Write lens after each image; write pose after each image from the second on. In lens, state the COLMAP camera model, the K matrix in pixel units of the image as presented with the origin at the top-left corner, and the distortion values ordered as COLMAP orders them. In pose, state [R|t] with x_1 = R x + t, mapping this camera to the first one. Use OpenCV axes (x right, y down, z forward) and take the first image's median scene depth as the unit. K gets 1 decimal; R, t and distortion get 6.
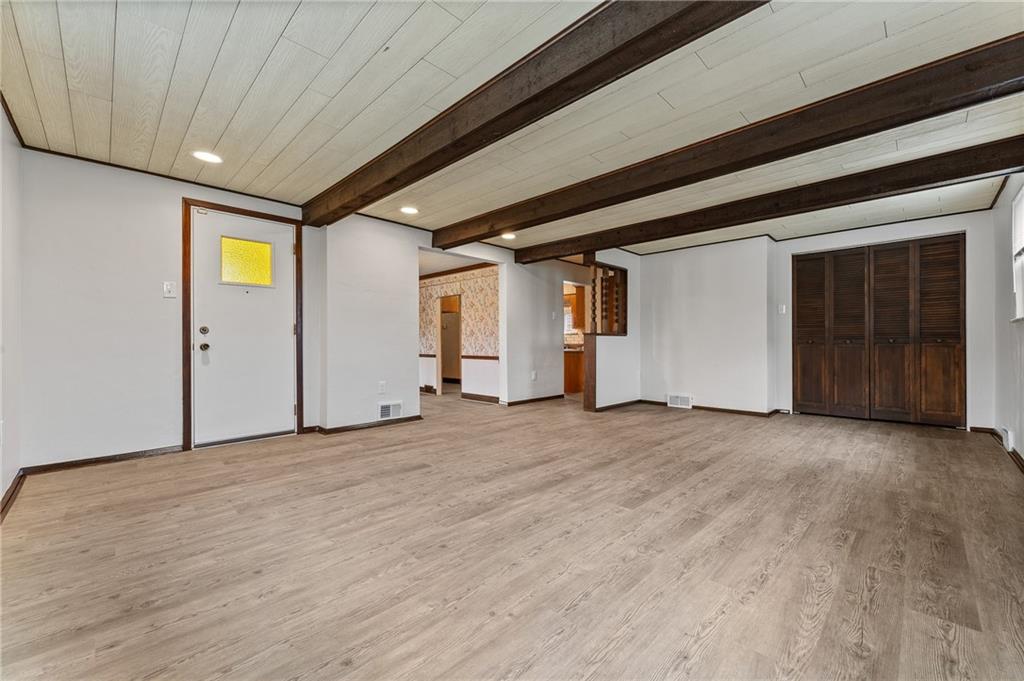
lens RADIAL K [[412.1, 0, 507.7], [0, 412.1, 340.6], [0, 0, 1]] dist [0.000770, 0.000640]
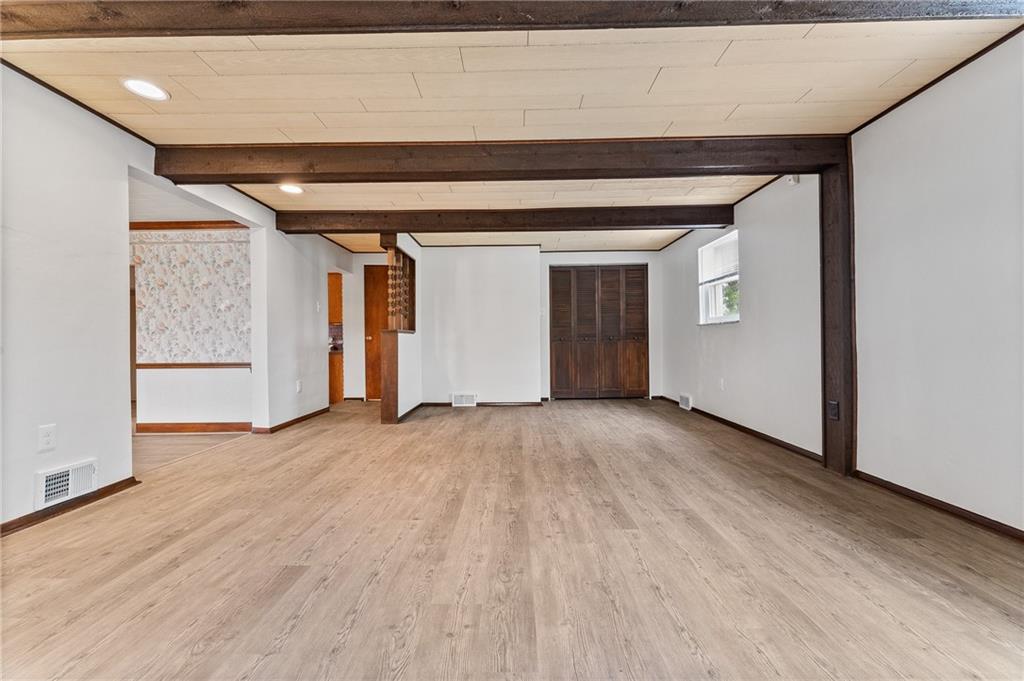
lens RADIAL K [[412.1, 0, 508.6], [0, 412.1, 337.5], [0, 0, 1]] dist [0.000770, 0.000640]
pose [[0.715015, -0.000238, 0.699110, -0.330153], [0.004508, 0.999981, -0.004270, 0.003531], [-0.699095, 0.006205, 0.715002, 0.366774]]
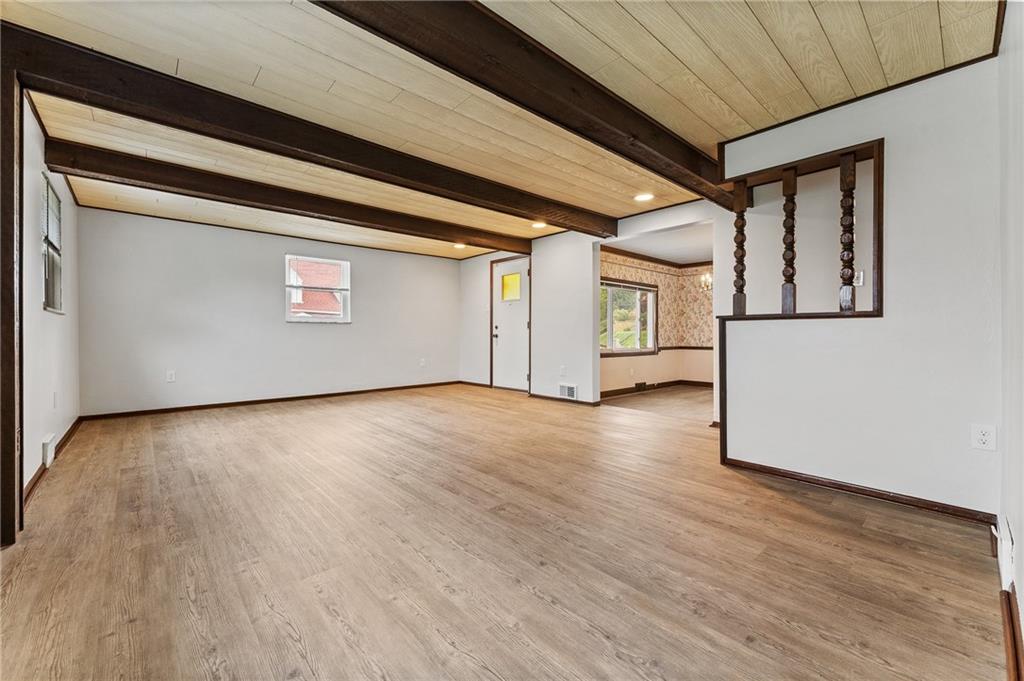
lens RADIAL K [[412.1, 0, 504.0], [0, 412.1, 334.8], [0, 0, 1]] dist [0.000770, 0.000640]
pose [[-0.057083, 0.002850, -0.998365, 1.180209], [0.003105, 0.999992, 0.002677, 0.005287], [0.998365, -0.002947, -0.057092, 1.158016]]
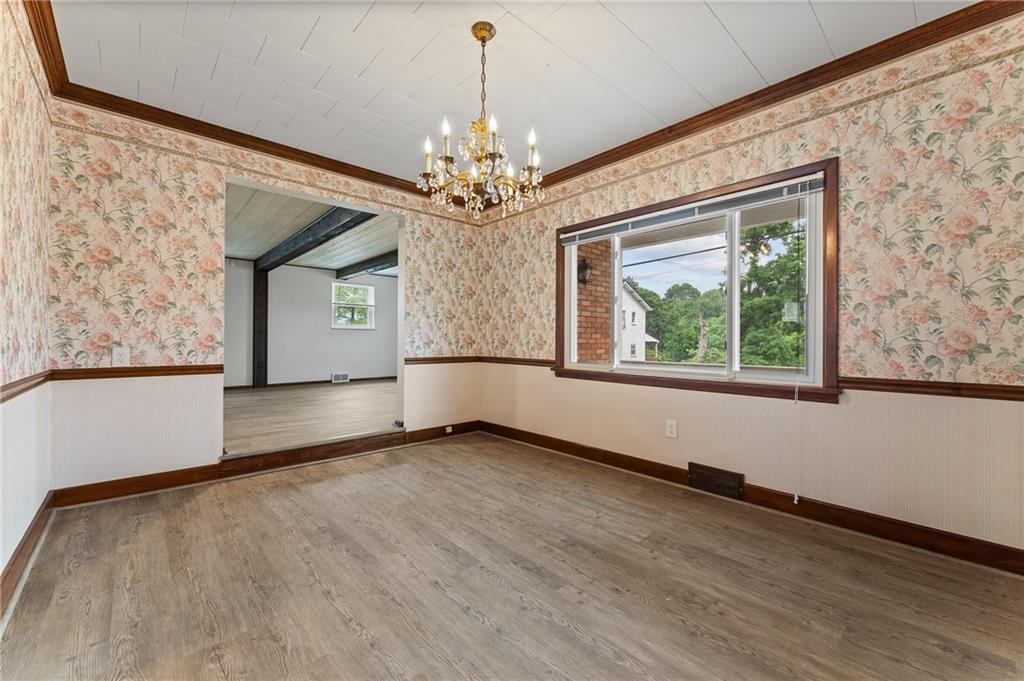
lens RADIAL K [[412.1, 0, 508.8], [0, 412.1, 342.0], [0, 0, 1]] dist [0.000770, 0.000640]
pose [[-0.999149, -0.001494, 0.041210, -0.666938], [-0.001470, 0.999999, 0.000604, 0.028362], [-0.041211, 0.000543, -0.999150, 2.542044]]
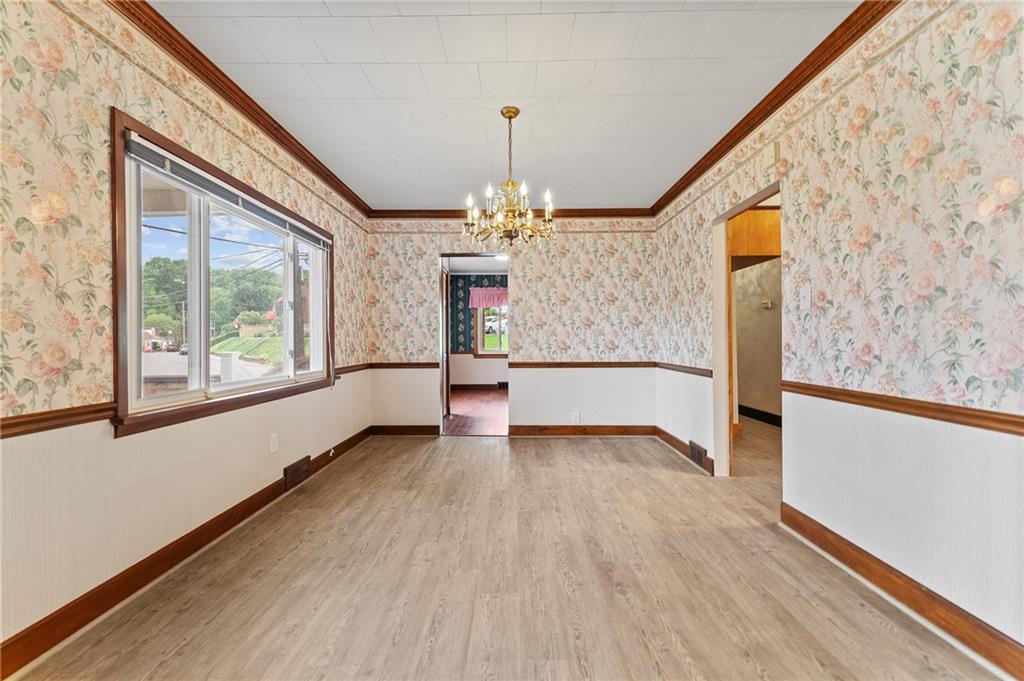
lens RADIAL K [[412.1, 0, 512.0], [0, 412.1, 340.1], [0, 0, 1]] dist [0.000770, 0.000640]
pose [[0.706340, -0.001565, -0.707871, -0.083655], [0.007174, 0.999962, 0.004948, 0.007049], [0.707836, -0.008573, 0.706324, 1.458436]]
